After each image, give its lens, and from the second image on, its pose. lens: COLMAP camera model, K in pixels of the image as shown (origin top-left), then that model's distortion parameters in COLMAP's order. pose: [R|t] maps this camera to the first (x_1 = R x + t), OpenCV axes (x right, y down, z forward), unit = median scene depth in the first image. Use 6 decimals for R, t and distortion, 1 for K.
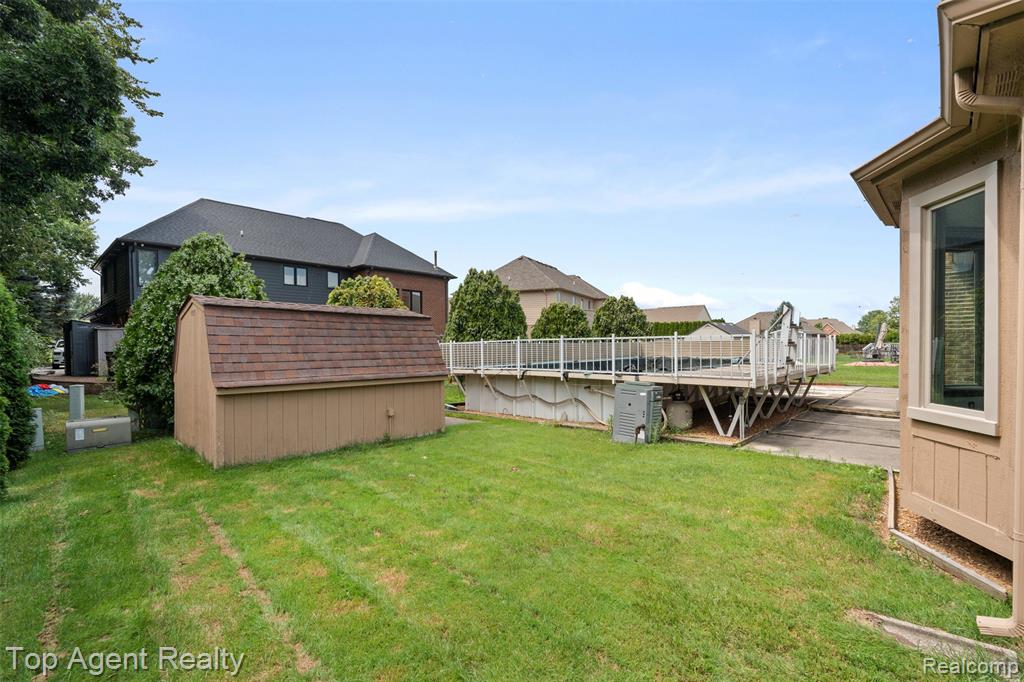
lens RADIAL K [[462.5, 0, 512.0], [0, 462.5, 347.0], [0, 0, 1]] dist [0.000916, 0.000016]
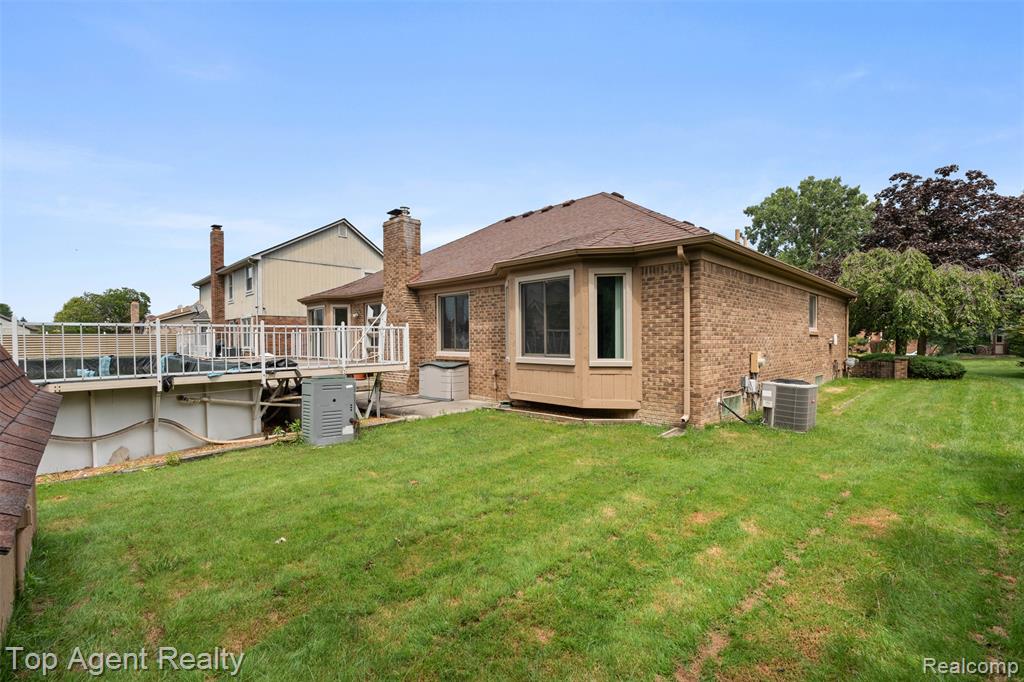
lens RADIAL K [[462.5, 0, 511.9], [0, 462.5, 341.7], [0, 0, 1]] dist [0.000916, 0.000016]
pose [[-0.003234, -0.001312, 0.999994, -0.524814], [0.011405, 0.999934, 0.001349, 0.010154], [-0.999930, 0.011409, -0.003219, 0.530599]]
